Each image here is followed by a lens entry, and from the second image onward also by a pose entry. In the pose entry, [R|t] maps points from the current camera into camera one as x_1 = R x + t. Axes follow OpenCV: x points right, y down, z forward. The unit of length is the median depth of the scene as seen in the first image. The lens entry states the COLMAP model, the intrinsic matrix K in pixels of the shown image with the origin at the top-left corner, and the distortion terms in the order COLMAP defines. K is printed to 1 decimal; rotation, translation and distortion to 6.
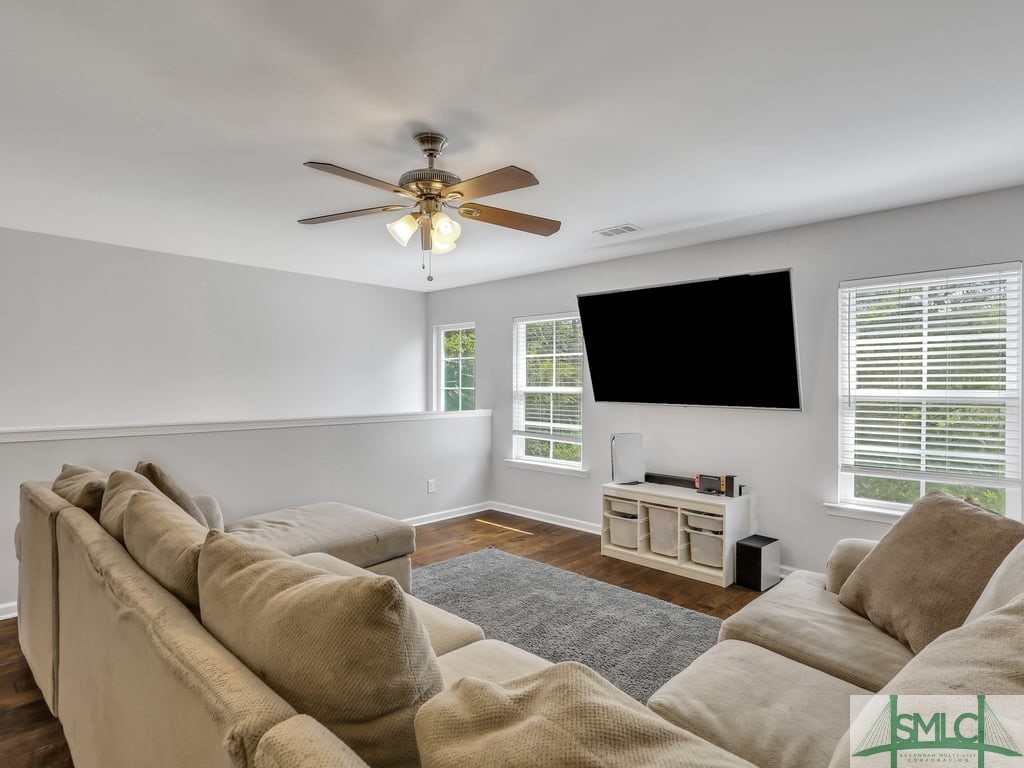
lens RADIAL K [[546.6, 0, 512.0], [0, 546.6, 389.6], [0, 0, 1]] dist [-0.001287, -0.000037]
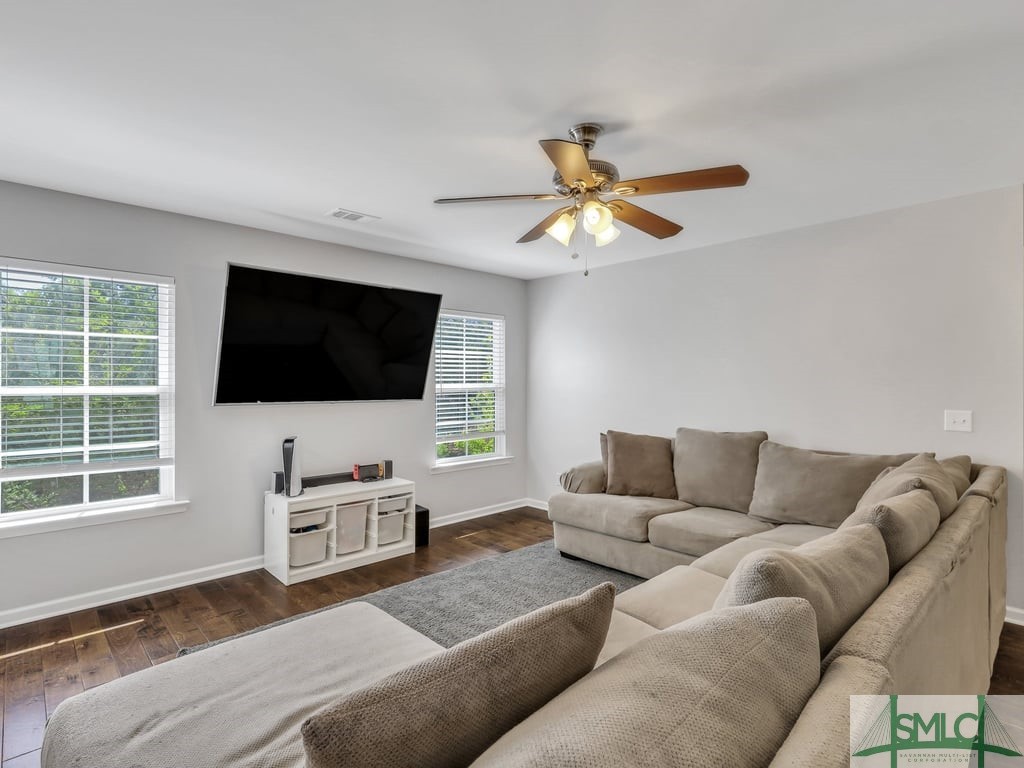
lens RADIAL K [[531.1, 0, 506.3], [0, 531.1, 386.0], [0, 0, 1]] dist [-0.001260, 0.000074]
pose [[0.046829, -0.013309, 0.998814, -0.636814], [0.011944, 0.999847, 0.012763, -0.008999], [-0.998832, 0.011332, 0.046981, 0.635691]]
